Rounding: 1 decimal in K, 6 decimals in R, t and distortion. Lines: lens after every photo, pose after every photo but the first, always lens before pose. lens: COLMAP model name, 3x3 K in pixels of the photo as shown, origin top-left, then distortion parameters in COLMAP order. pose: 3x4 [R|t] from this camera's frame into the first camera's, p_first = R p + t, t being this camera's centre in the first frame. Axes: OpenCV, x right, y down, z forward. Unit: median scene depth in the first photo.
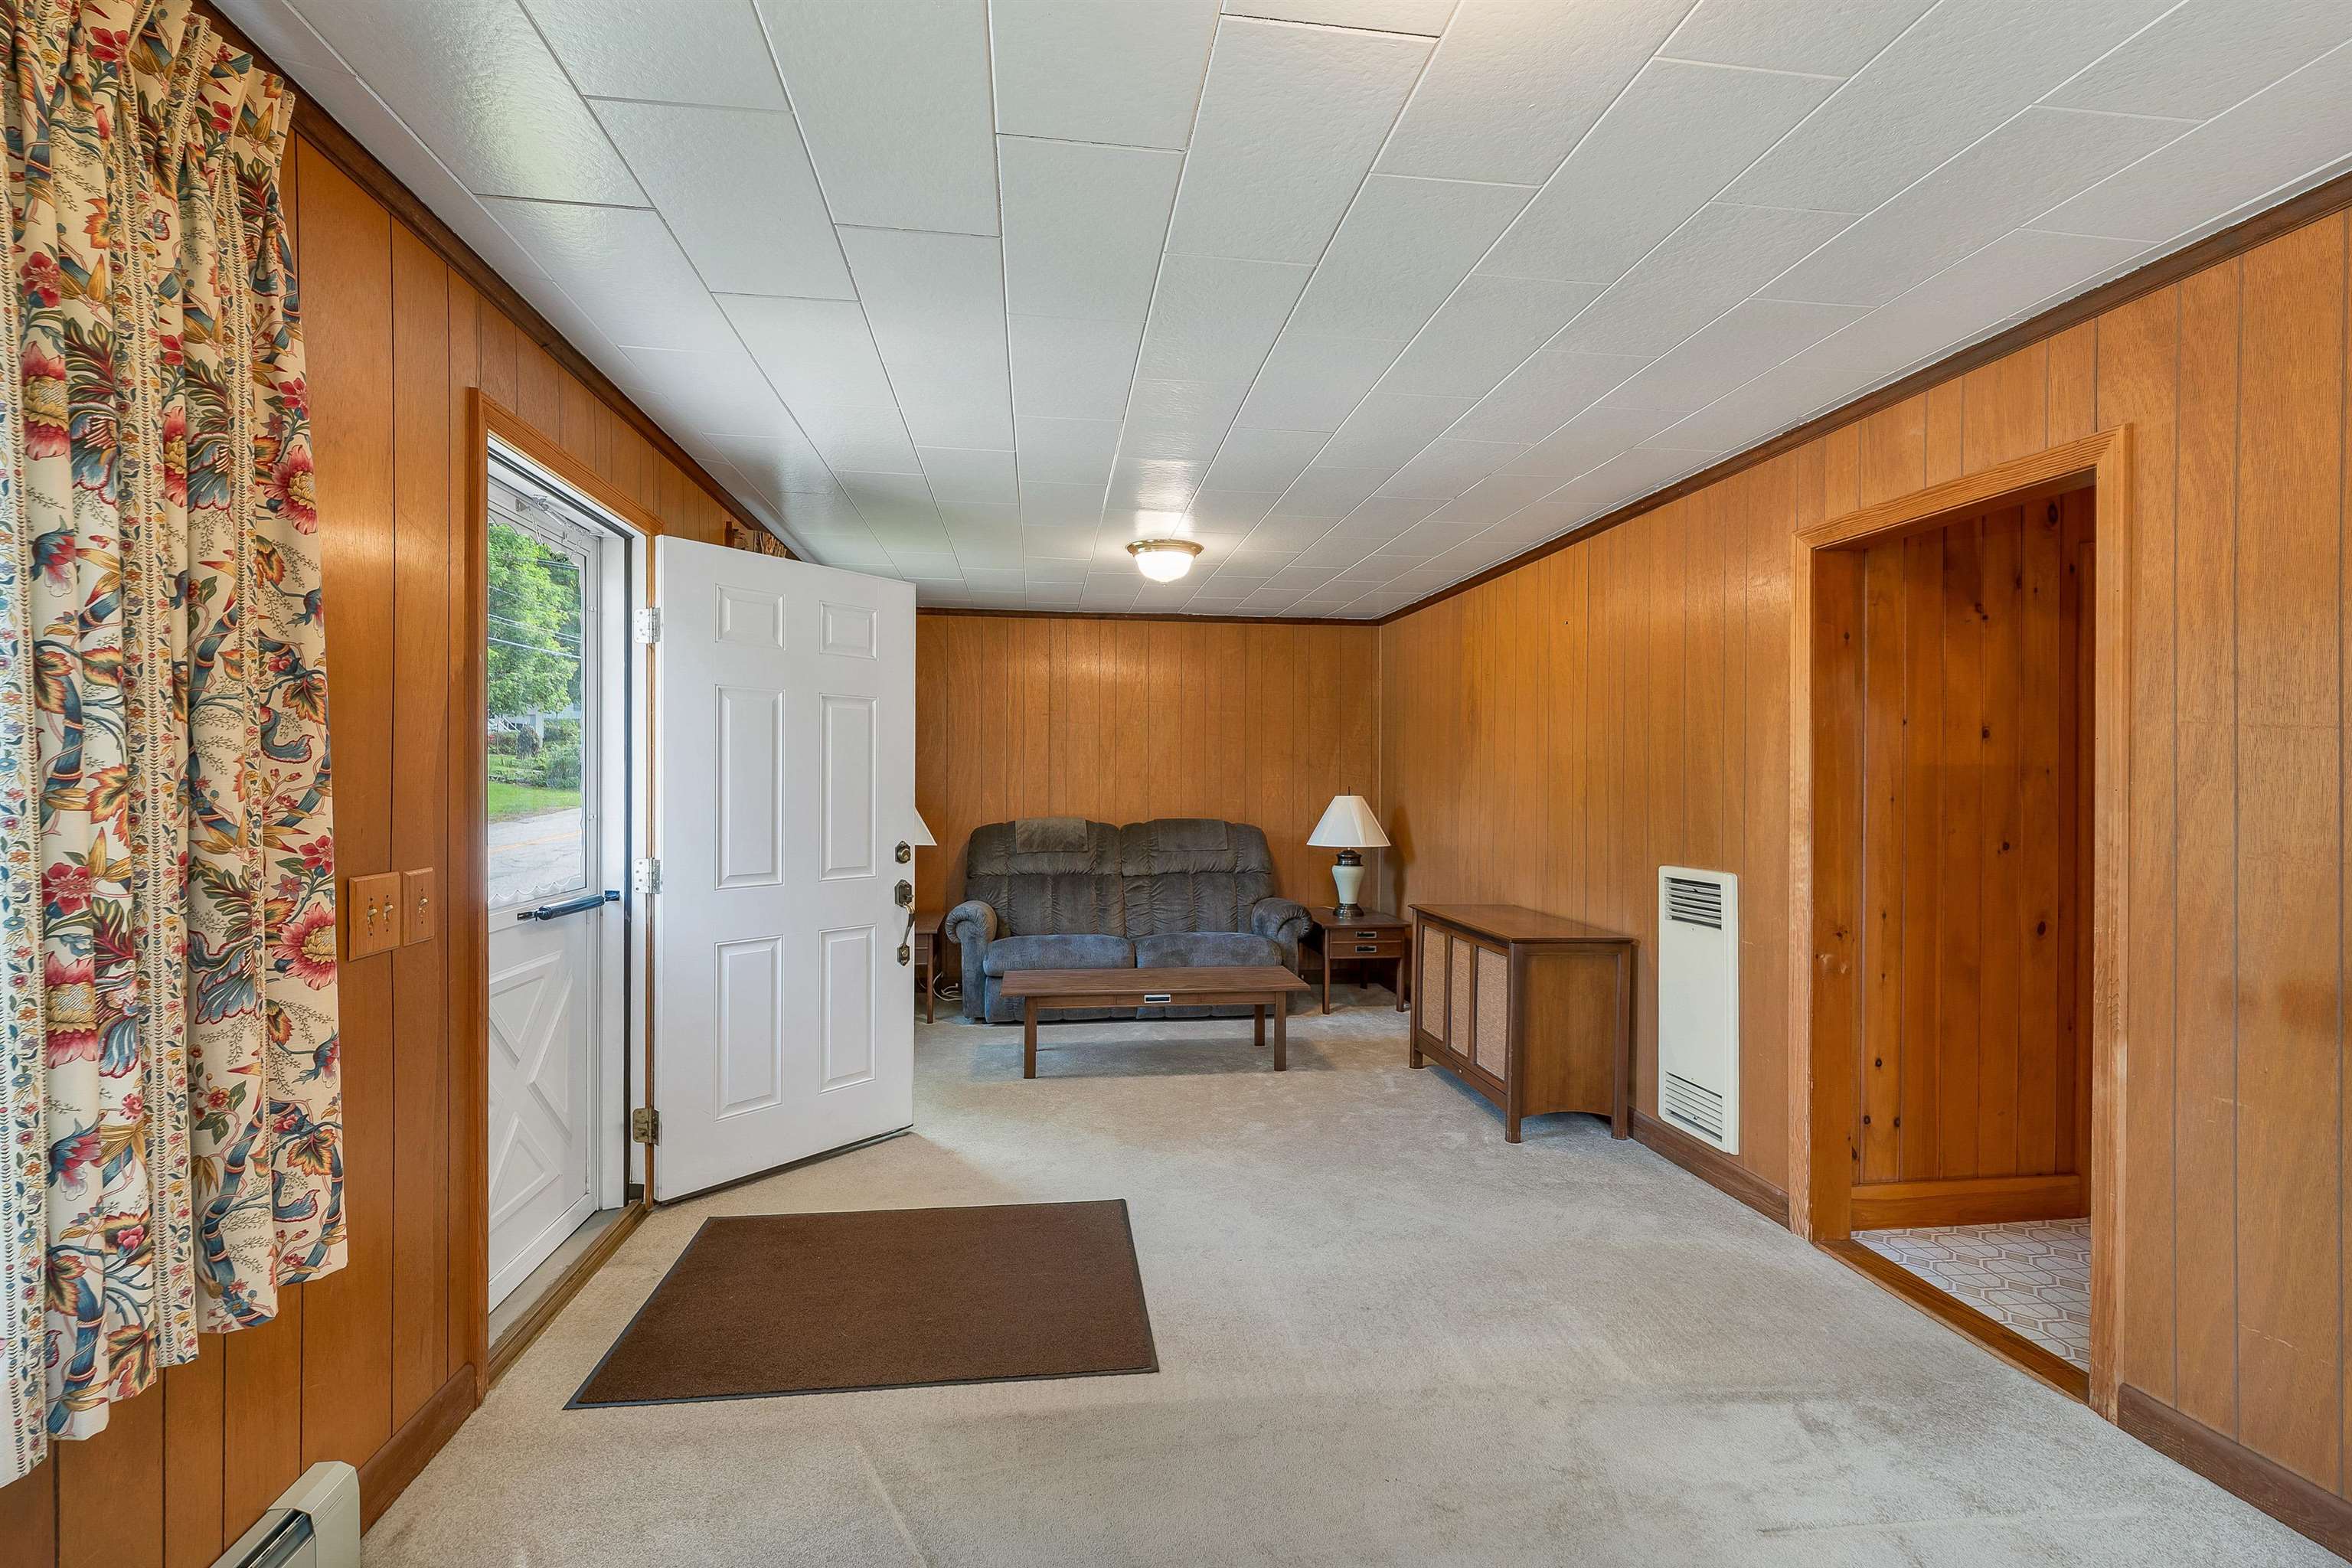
lens RADIAL K [[1006.9, 0, 1176.0], [0, 1006.9, 784.0], [0, 0, 1]] dist [0.003218, 0.000019]
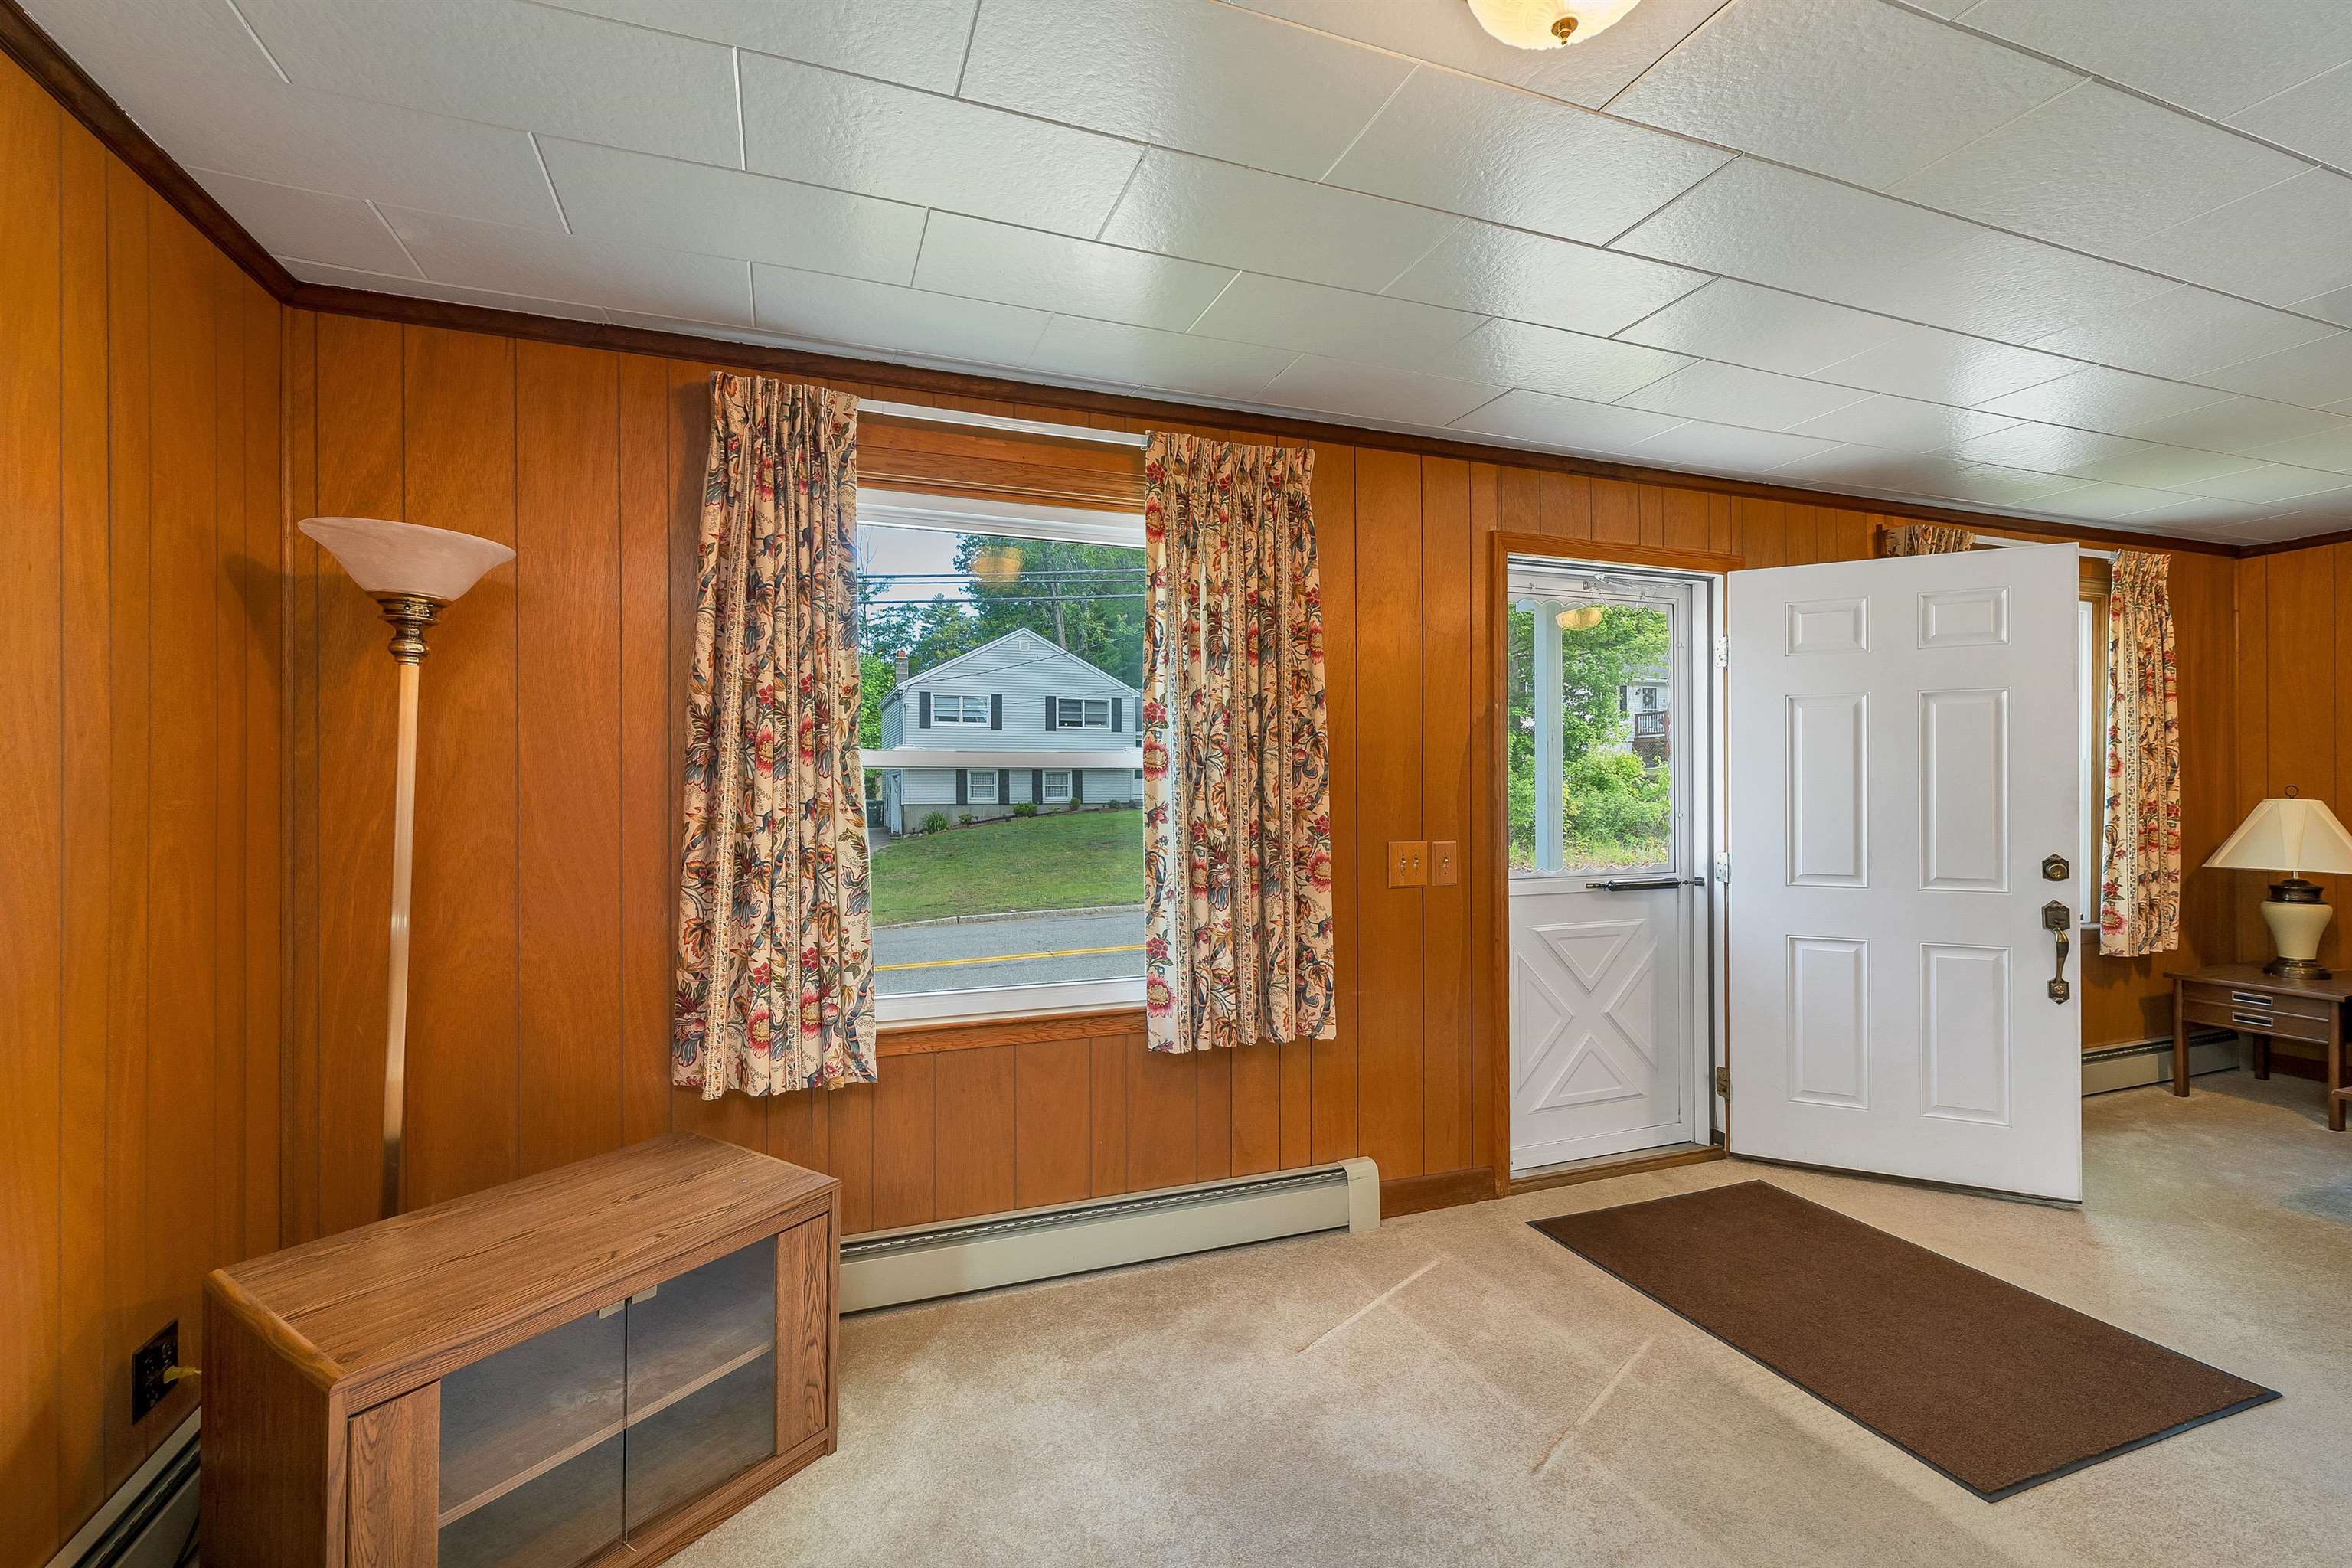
lens RADIAL K [[1058.6, 0, 1227.1], [0, 1058.6, 776.5], [0, 0, 1]] dist [0.016645, 0.000096]
pose [[0.243403, -0.022809, -0.969657, 1.132383], [0.007613, 0.999738, -0.021605, 0.018928], [0.969895, -0.002123, 0.243513, 0.319919]]
